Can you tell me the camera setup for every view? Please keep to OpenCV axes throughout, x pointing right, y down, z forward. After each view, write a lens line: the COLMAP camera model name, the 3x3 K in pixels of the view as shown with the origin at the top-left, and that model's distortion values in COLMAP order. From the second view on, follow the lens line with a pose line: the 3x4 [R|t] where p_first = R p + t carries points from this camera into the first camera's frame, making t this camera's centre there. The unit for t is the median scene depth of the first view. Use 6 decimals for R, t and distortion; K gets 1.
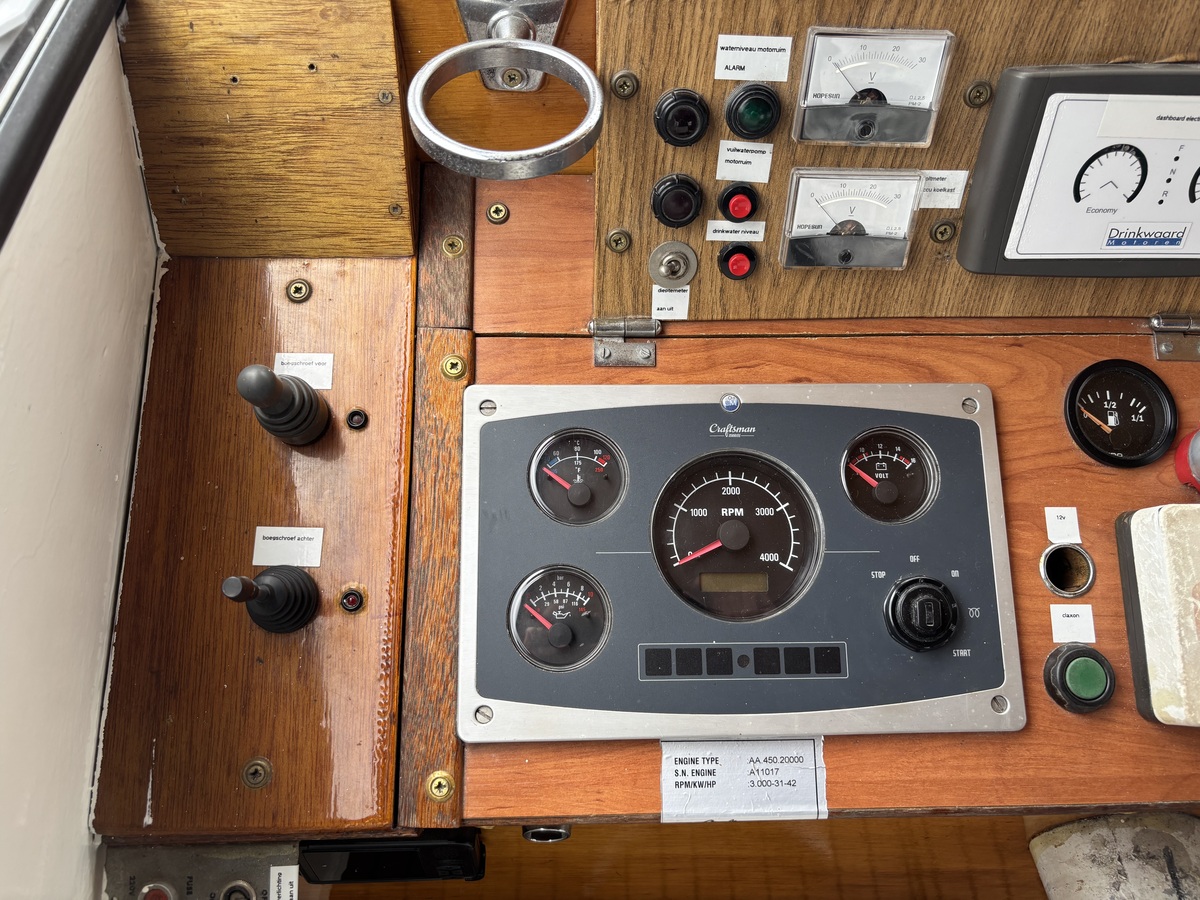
lens RADIAL K [[936.2, 0, 602.6], [0, 936.2, 450.3], [0, 0, 1]] dist [0.073224, -0.103848]
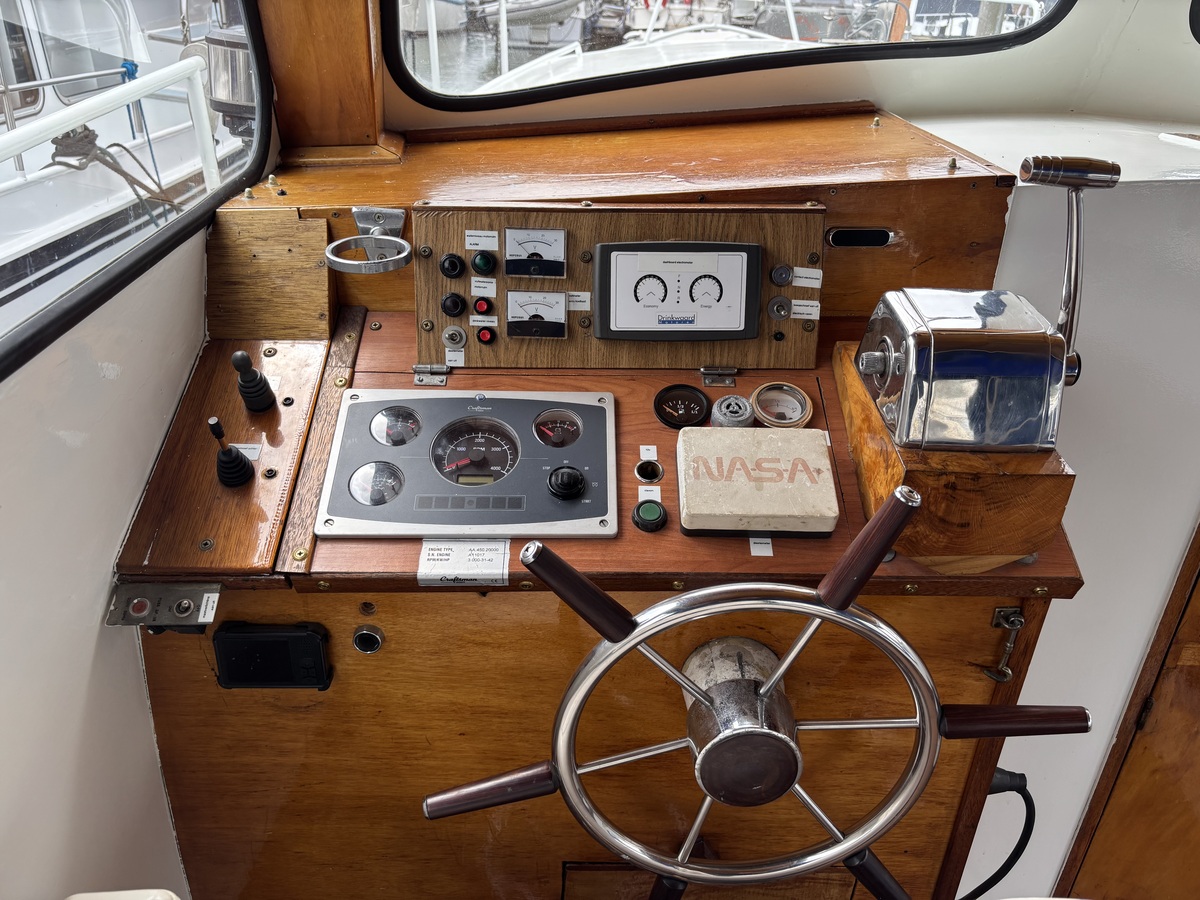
lens RADIAL K [[936.2, 0, 602.6], [0, 936.2, 450.3], [0, 0, 1]] dist [0.073224, -0.103848]
pose [[0.999722, -0.009102, -0.021734, 0.452504], [-0.001405, 0.897709, -0.440586, 0.950146], [0.023521, 0.440494, 0.897447, -0.739640]]
